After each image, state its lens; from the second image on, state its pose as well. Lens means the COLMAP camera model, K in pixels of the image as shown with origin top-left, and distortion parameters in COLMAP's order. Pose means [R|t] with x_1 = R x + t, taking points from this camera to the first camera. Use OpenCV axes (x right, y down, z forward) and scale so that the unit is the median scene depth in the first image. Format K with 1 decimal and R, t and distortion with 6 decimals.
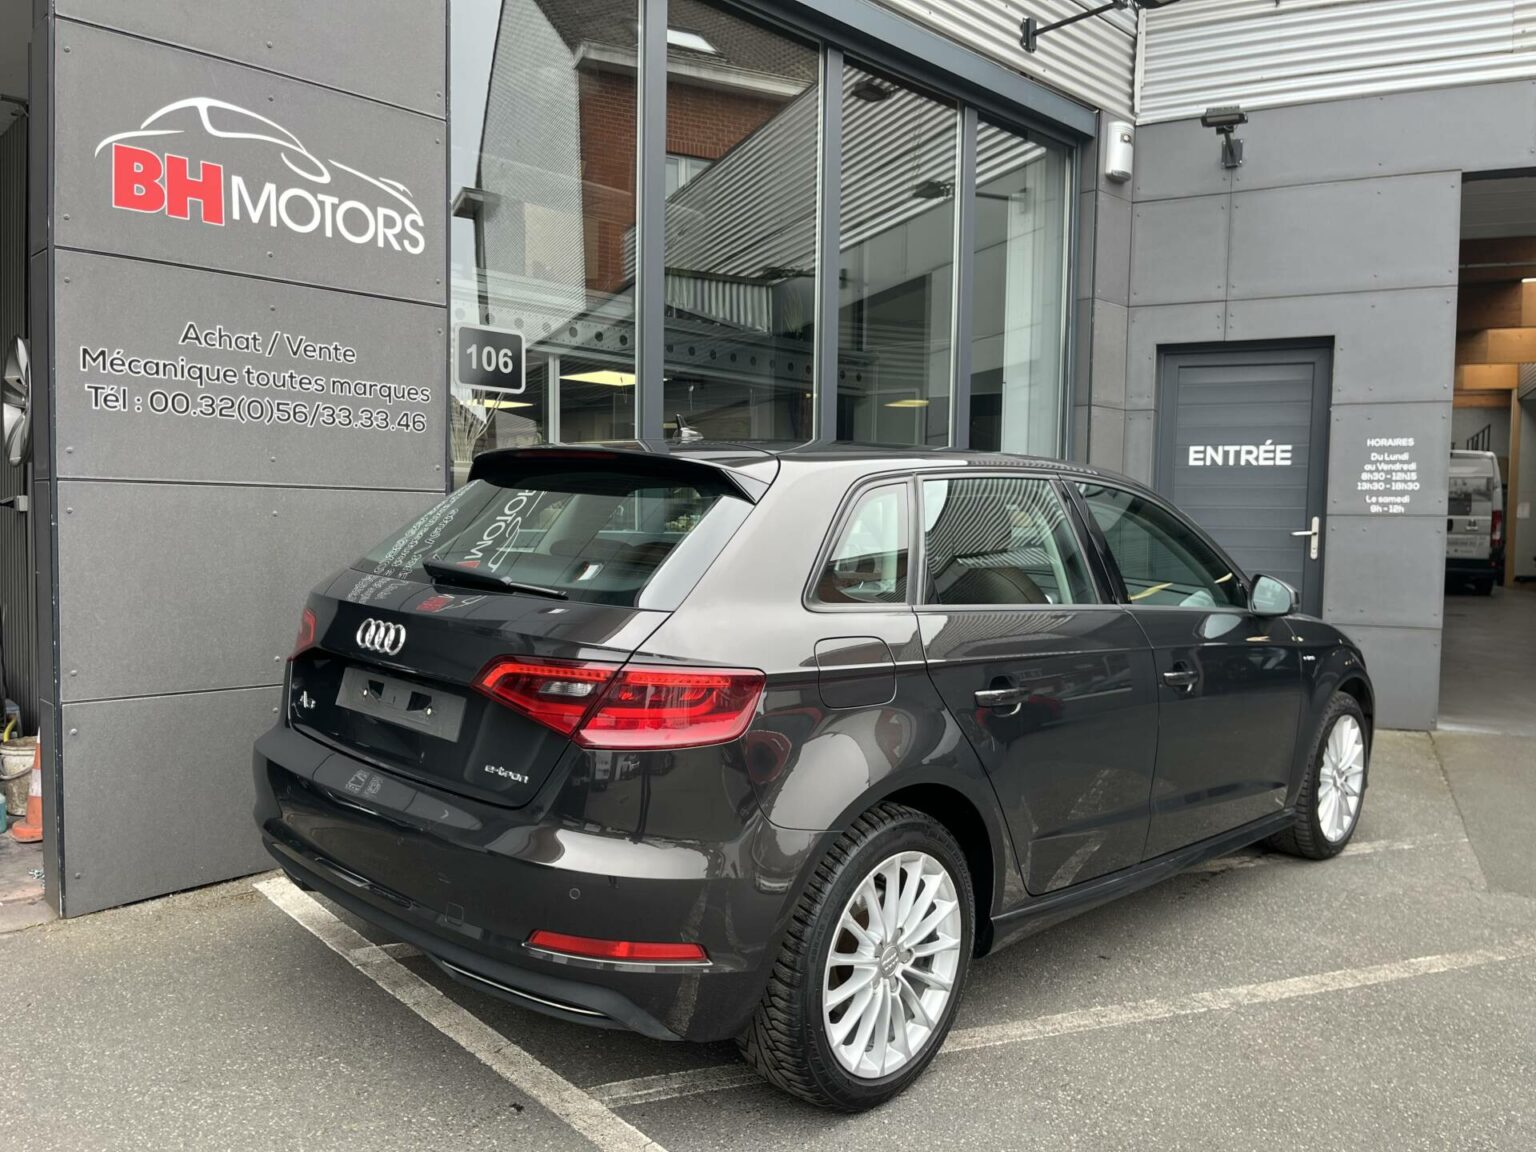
lens RADIAL K [[1165.8, 0, 774.9], [0, 1165.8, 580.1], [0, 0, 1]] dist [0.060295, -0.096421]
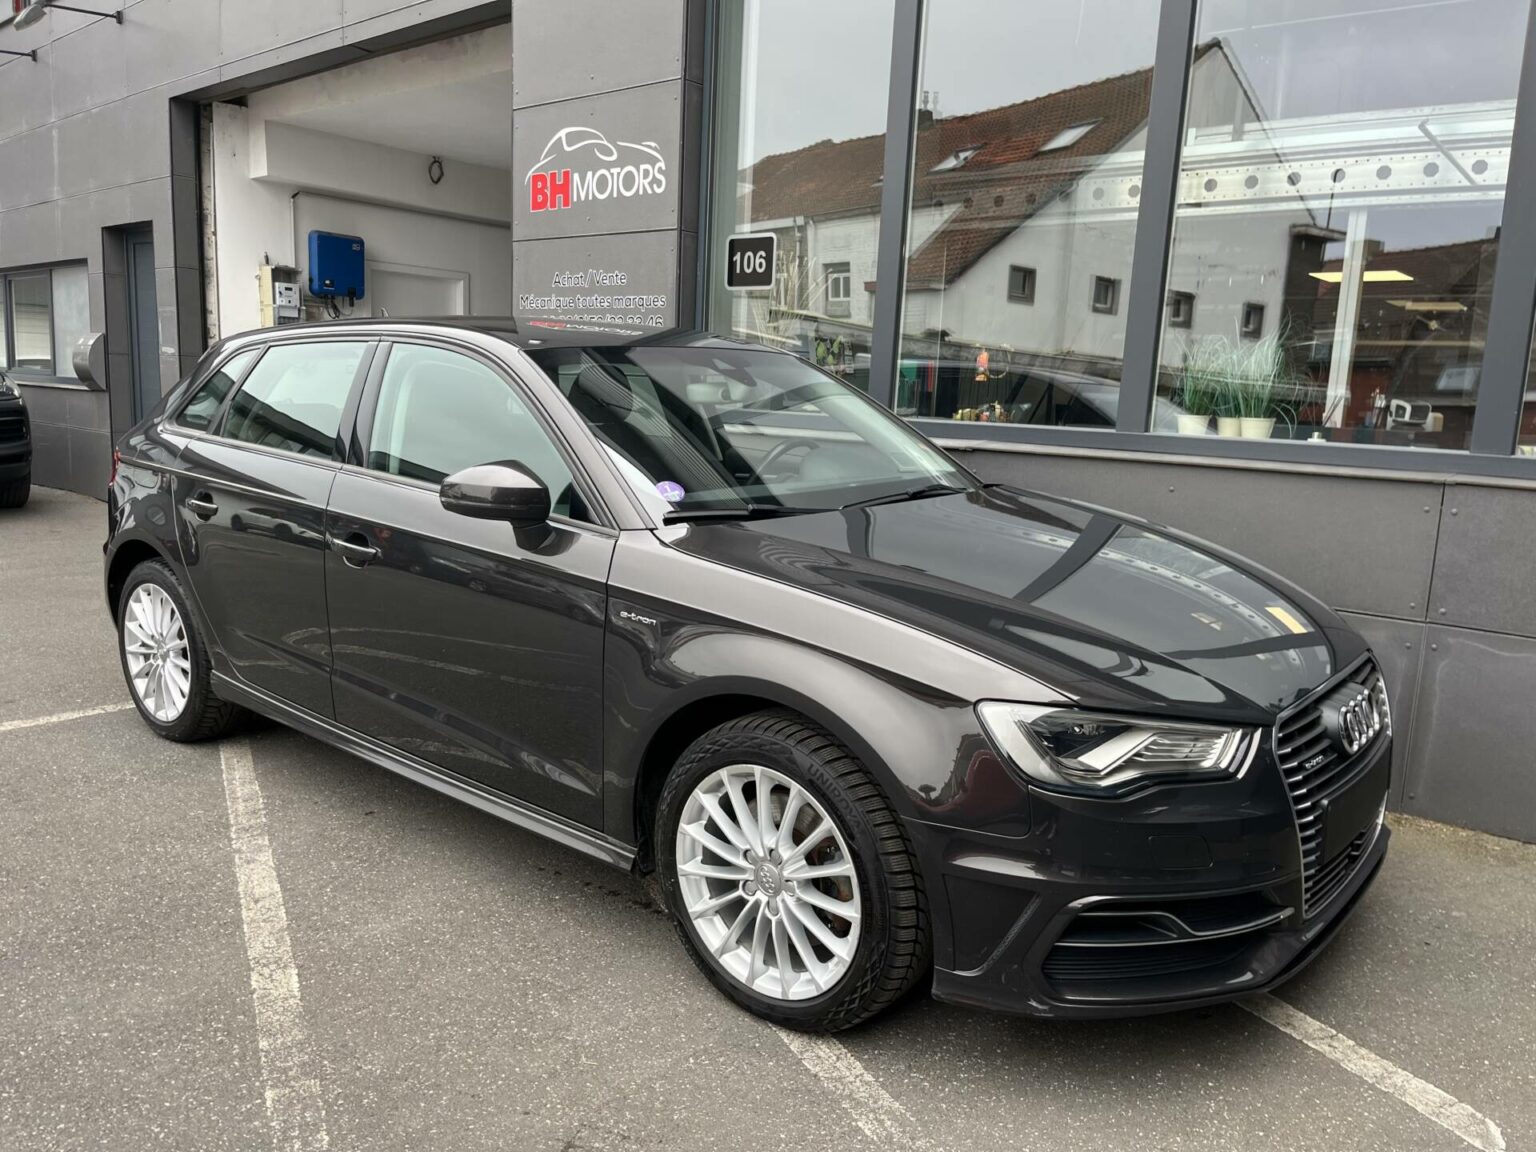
lens RADIAL K [[1157.6, 0, 770.1], [0, 1157.6, 608.1], [0, 0, 1]] dist [-0.034091, 0.000444]
pose [[0.099169, 0.164216, -0.981427, 1.039991], [-0.097241, 0.983167, 0.154682, -0.032007], [0.990308, 0.080095, 0.113468, 1.005940]]
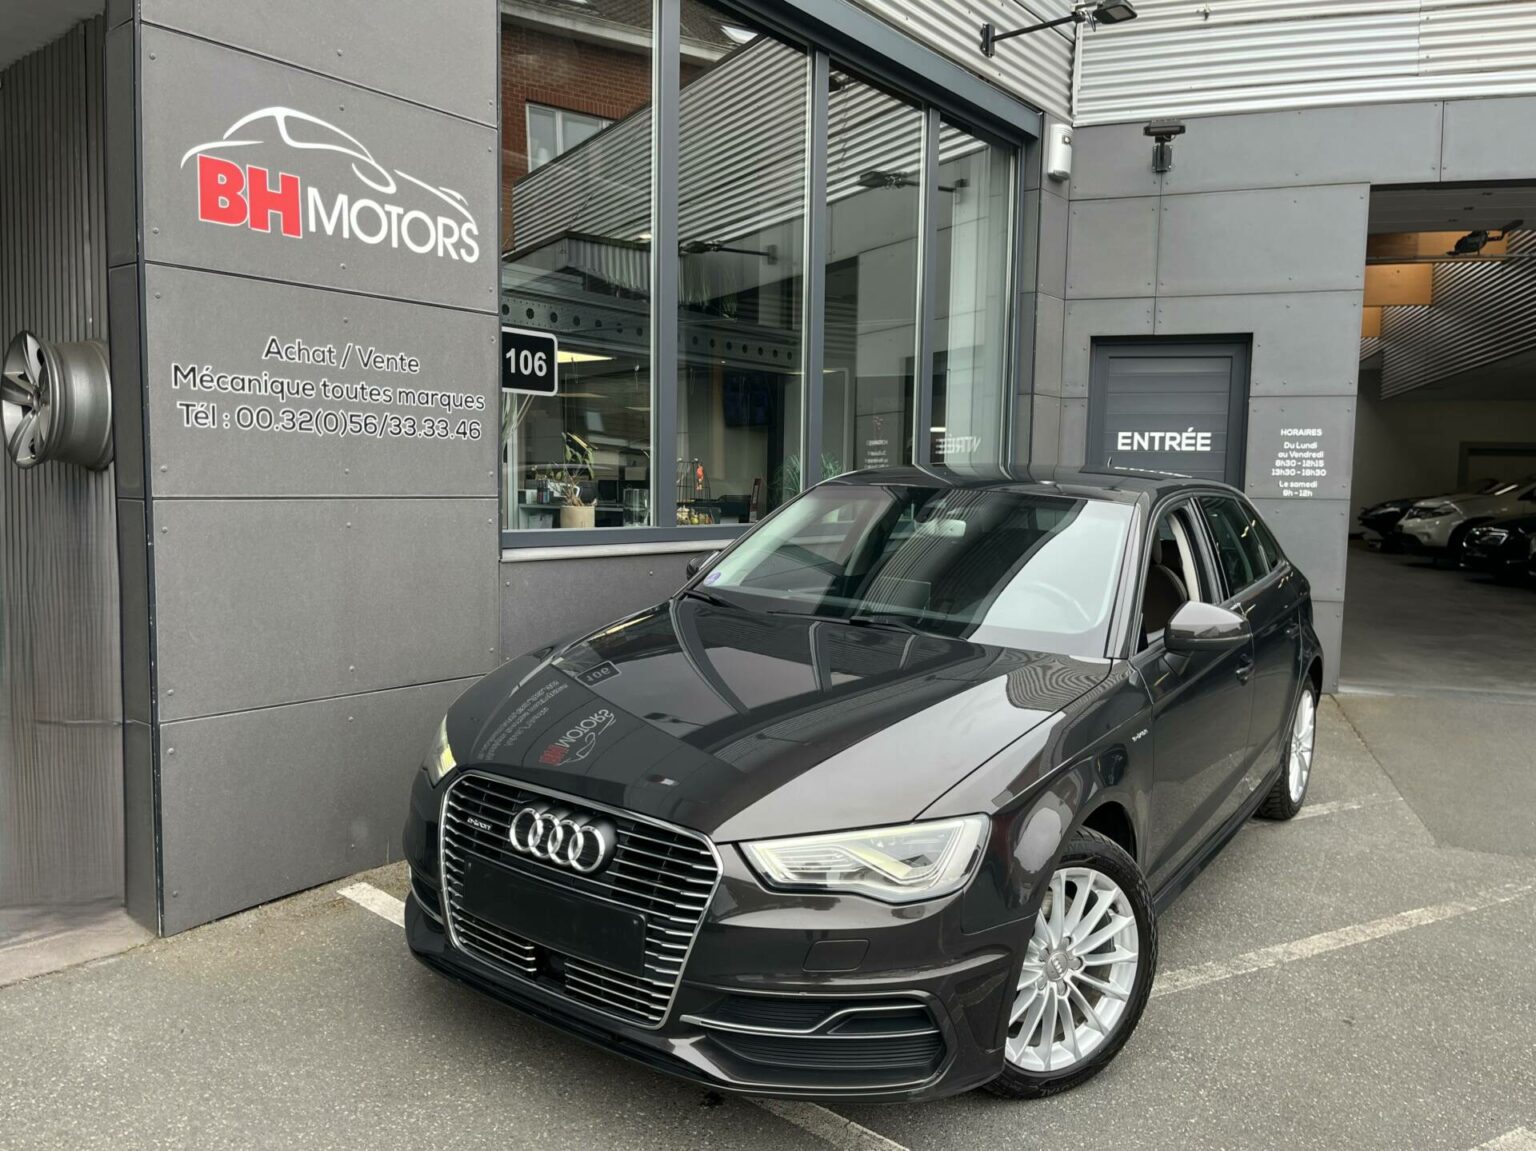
lens RADIAL K [[1164.1, 0, 768.0], [0, 1164.1, 575.5], [0, 0, 1]] dist [0.049294, -0.081020]
pose [[0.991609, -0.010213, 0.128866, -0.184275], [0.005363, 0.999266, 0.037932, -0.045865], [-0.129159, -0.036923, 0.990936, -0.037645]]
